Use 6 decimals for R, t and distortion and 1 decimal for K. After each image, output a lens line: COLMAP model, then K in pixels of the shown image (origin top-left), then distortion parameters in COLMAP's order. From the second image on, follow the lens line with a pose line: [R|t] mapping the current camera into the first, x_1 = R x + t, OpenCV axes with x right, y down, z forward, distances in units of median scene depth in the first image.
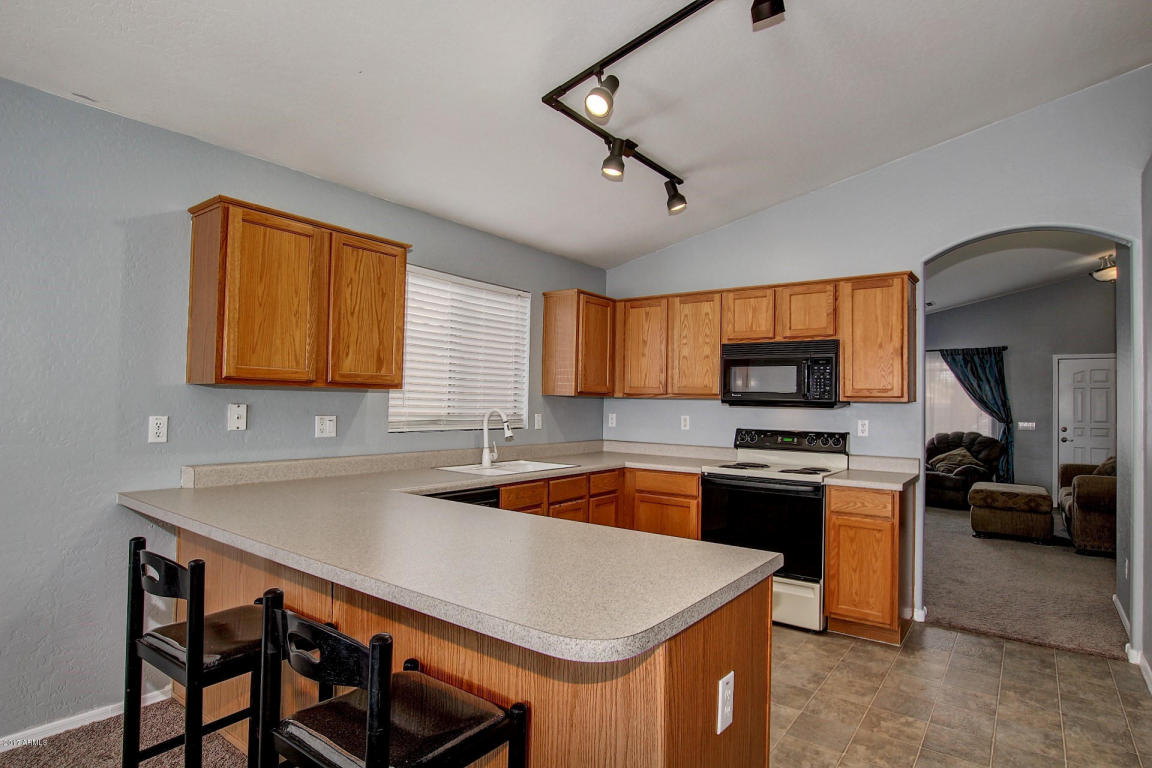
lens RADIAL K [[614.9, 0, 580.7], [0, 614.9, 388.9], [0, 0, 1]] dist [-0.019066, 0.001875]
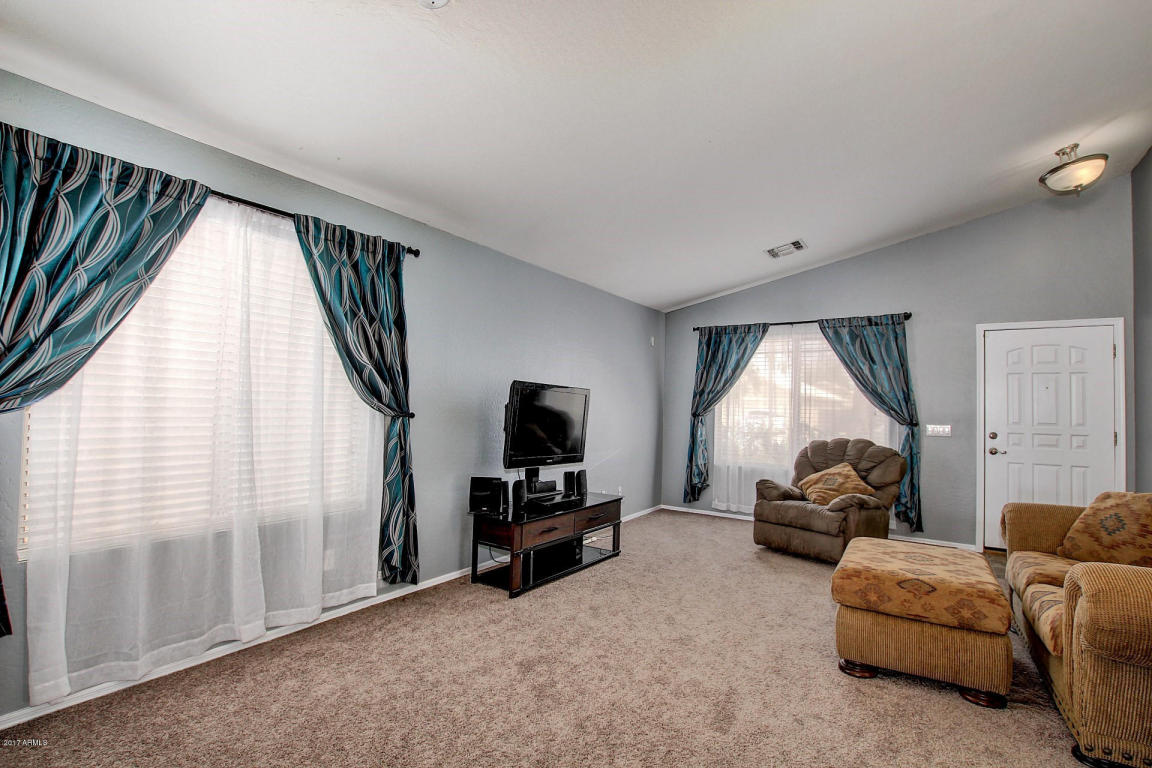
lens RADIAL K [[537.3, 0, 580.7], [0, 537.3, 386.1], [0, 0, 1]] dist [-0.037083, 0.009925]
pose [[0.998571, 0.007669, 0.052891, 0.305530], [-0.006913, 0.999872, -0.014447, 0.023149], [-0.052995, 0.014061, 0.998496, 0.435941]]
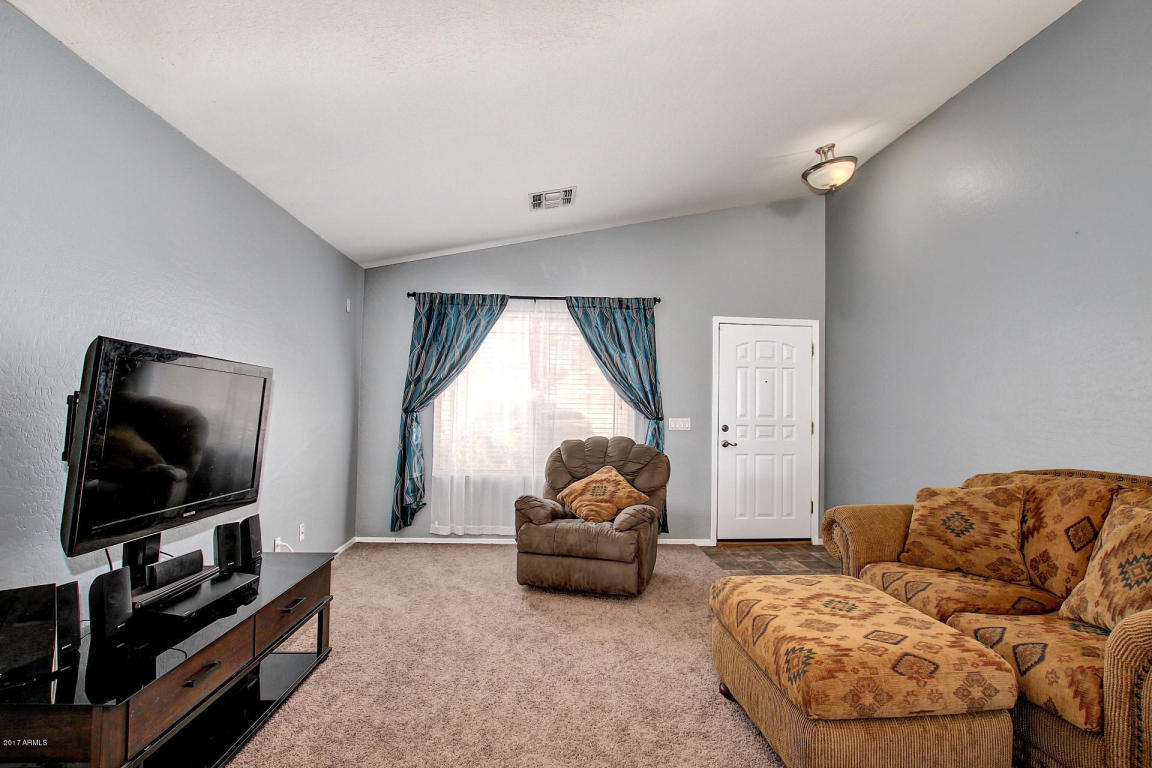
lens RADIAL K [[537.3, 0, 580.7], [0, 537.3, 386.1], [0, 0, 1]] dist [-0.037083, 0.009925]
pose [[0.763879, 0.019727, 0.645058, 0.284852], [-0.018503, 0.999791, -0.008664, 0.027446], [-0.645094, -0.005317, 0.764085, 0.636437]]
